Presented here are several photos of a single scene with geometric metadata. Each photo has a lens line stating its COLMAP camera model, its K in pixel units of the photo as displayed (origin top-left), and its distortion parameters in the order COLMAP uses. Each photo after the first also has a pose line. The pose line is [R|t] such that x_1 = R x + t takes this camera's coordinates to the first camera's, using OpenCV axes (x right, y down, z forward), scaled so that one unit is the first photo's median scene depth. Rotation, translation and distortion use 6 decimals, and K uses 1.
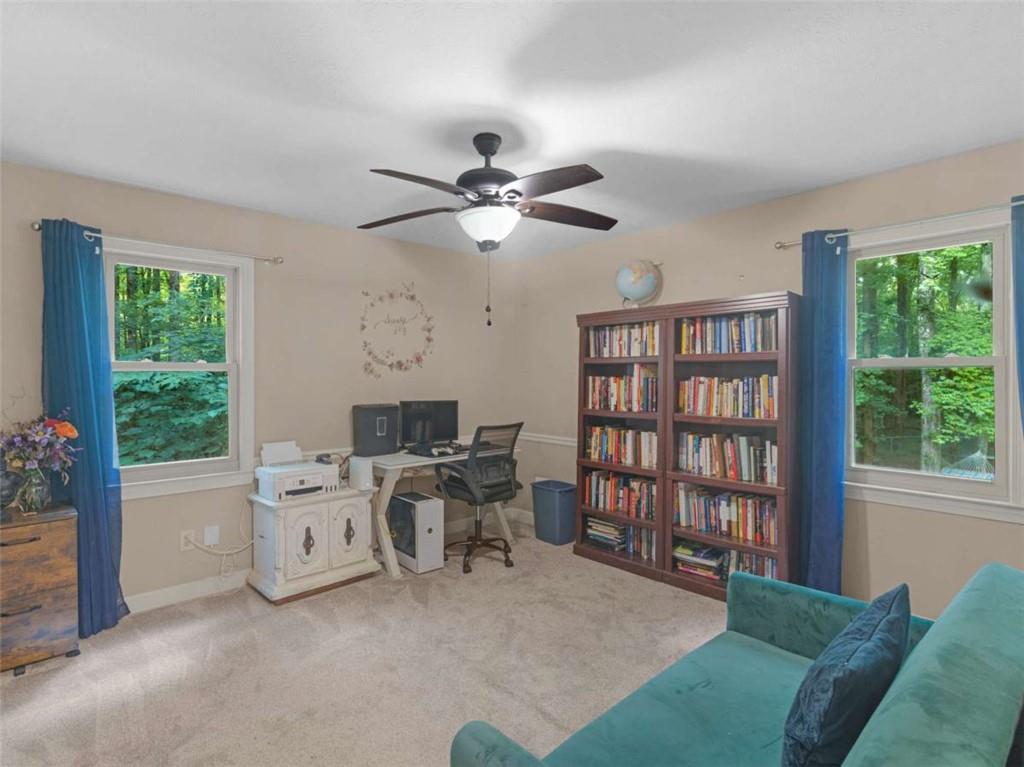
lens RADIAL K [[526.8, 0, 507.7], [0, 526.8, 379.9], [0, 0, 1]] dist [0.004004, -0.001267]
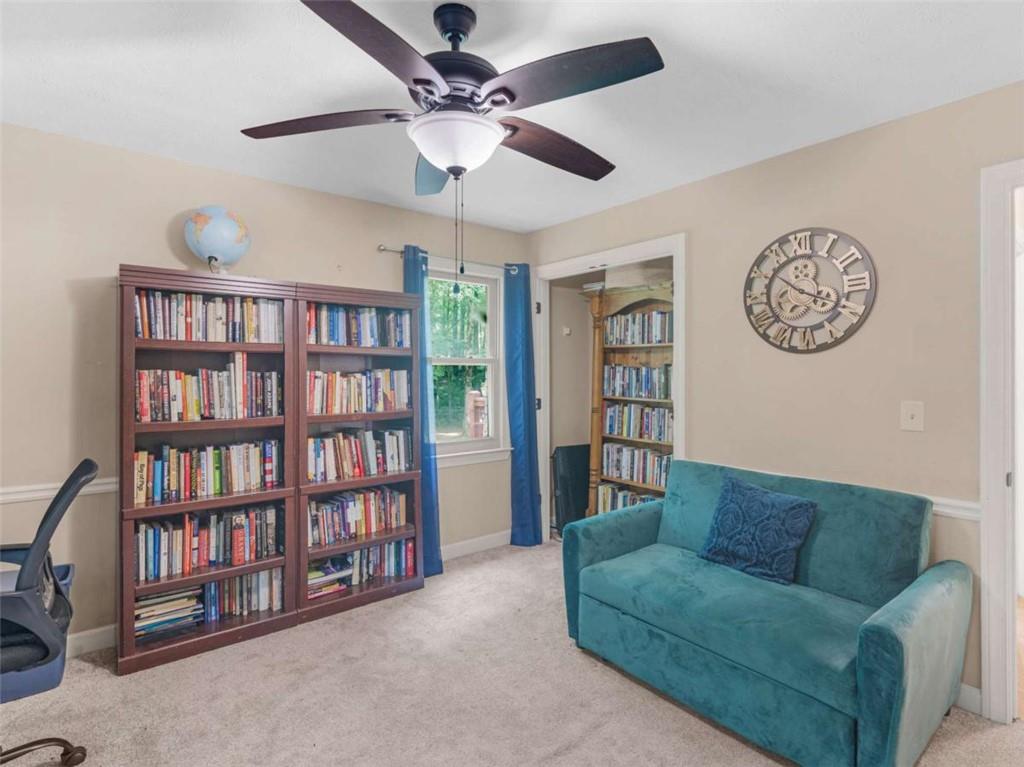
lens RADIAL K [[526.8, 0, 508.0], [0, 526.8, 380.0], [0, 0, 1]] dist [0.004004, -0.001267]
pose [[0.068611, -0.007778, 0.997613, -0.485003], [0.009323, 0.999931, 0.007155, 0.005789], [-0.997600, 0.008810, 0.068679, 0.615475]]
